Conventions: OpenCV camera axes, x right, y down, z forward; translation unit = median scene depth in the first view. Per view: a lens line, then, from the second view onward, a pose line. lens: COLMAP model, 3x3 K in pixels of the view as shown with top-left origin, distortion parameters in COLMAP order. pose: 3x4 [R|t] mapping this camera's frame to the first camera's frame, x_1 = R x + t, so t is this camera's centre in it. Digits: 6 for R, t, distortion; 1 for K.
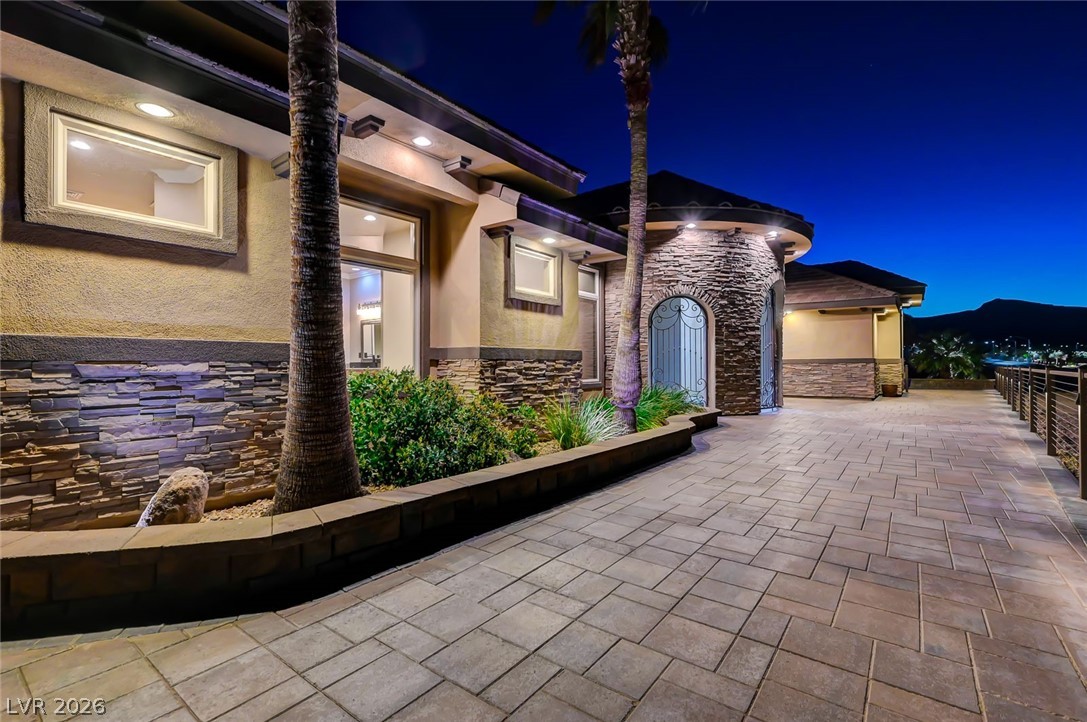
lens RADIAL K [[482.1, 0, 548.3], [0, 482.1, 360.5], [0, 0, 1]] dist [0.002600, -0.001434]
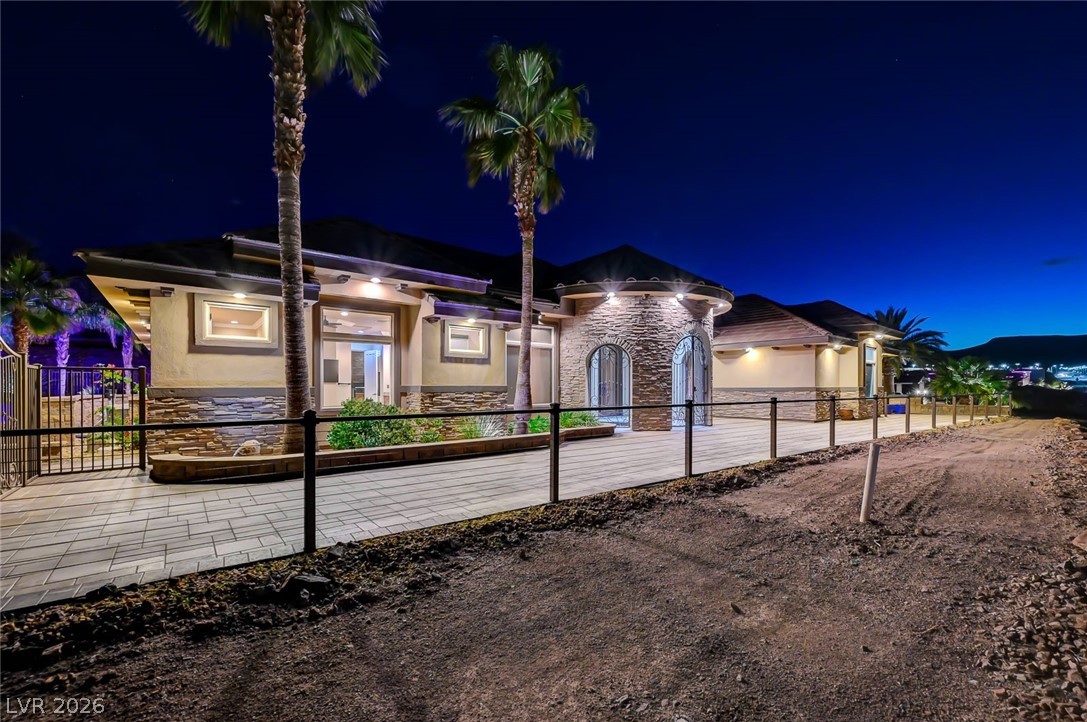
lens RADIAL K [[429.9, 0, 549.2], [0, 429.9, 389.1], [0, 0, 1]] dist [-0.002102, 0.000400]
pose [[0.975520, 0.001776, -0.219906, 0.379561], [0.001007, 0.999921, 0.012542, -0.020048], [0.219910, -0.012457, 0.975441, -0.250952]]
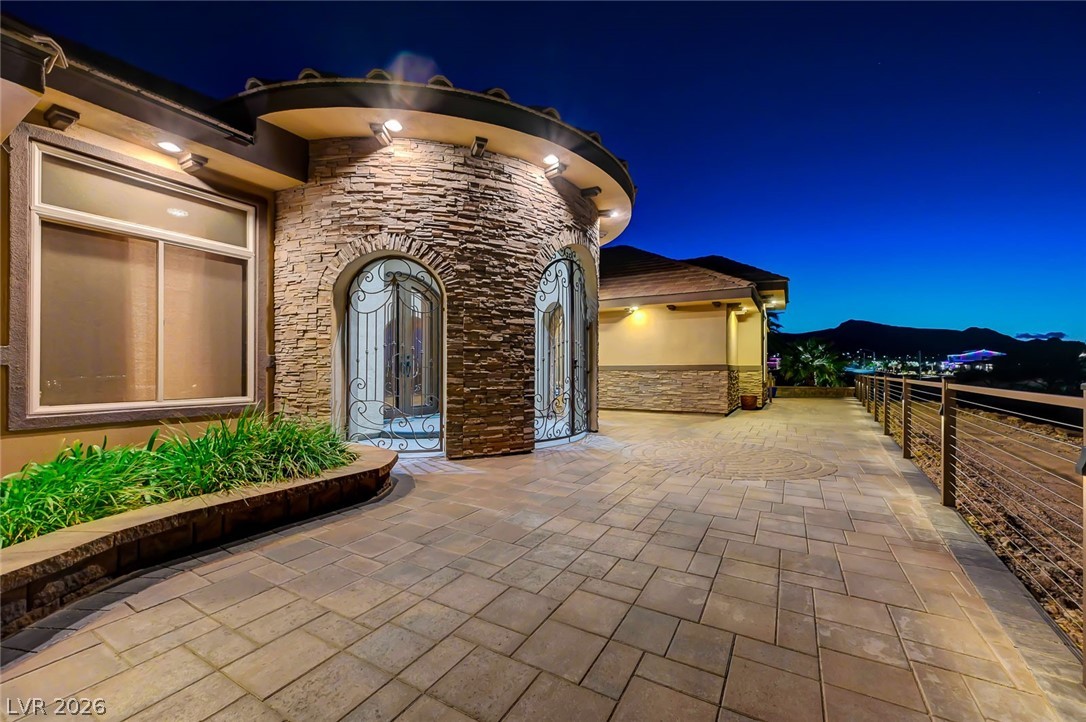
lens RADIAL K [[429.5, 0, 544.9], [0, 429.5, 373.9], [0, 0, 1]] dist [-0.002102, 0.000400]
pose [[0.991525, 0.002941, 0.129879, 0.391241], [-0.005043, 0.999862, 0.015856, 0.001446], [-0.129815, -0.016376, 0.991403, 0.456943]]
